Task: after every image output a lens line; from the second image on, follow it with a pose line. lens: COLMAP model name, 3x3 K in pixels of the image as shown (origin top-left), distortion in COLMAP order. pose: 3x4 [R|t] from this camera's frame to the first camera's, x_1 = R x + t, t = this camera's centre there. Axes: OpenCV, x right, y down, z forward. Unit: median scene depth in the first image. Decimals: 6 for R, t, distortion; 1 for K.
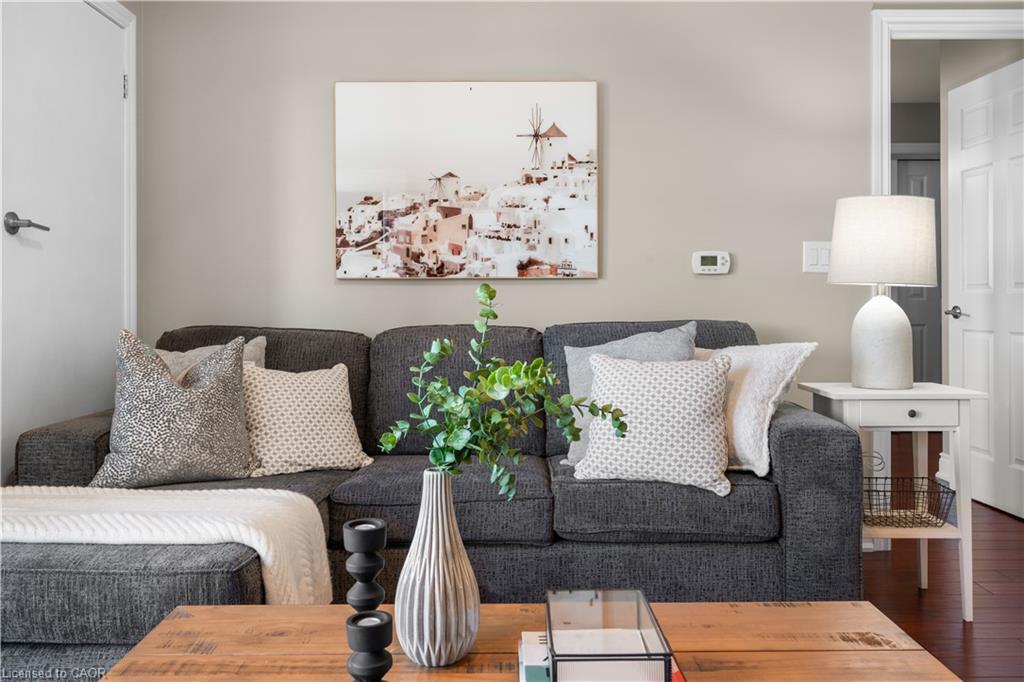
lens RADIAL K [[817.6, 0, 510.5], [0, 817.6, 297.3], [0, 0, 1]] dist [0.005403, 0.003377]
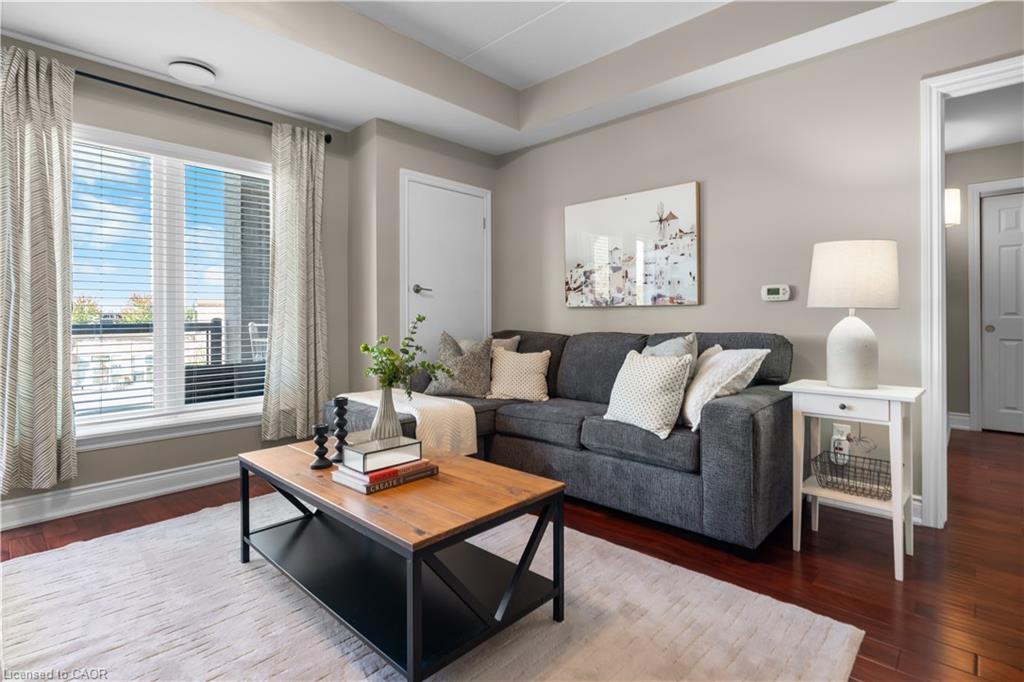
lens RADIAL K [[506.4, 0, 511.3], [0, 506.4, 315.5], [0, 0, 1]] dist [-0.000872, -0.000117]
pose [[0.727384, -0.001374, -0.686230, 0.520139], [0.005631, 0.999976, 0.003966, -0.008509], [0.686208, -0.006749, 0.727374, 0.033704]]
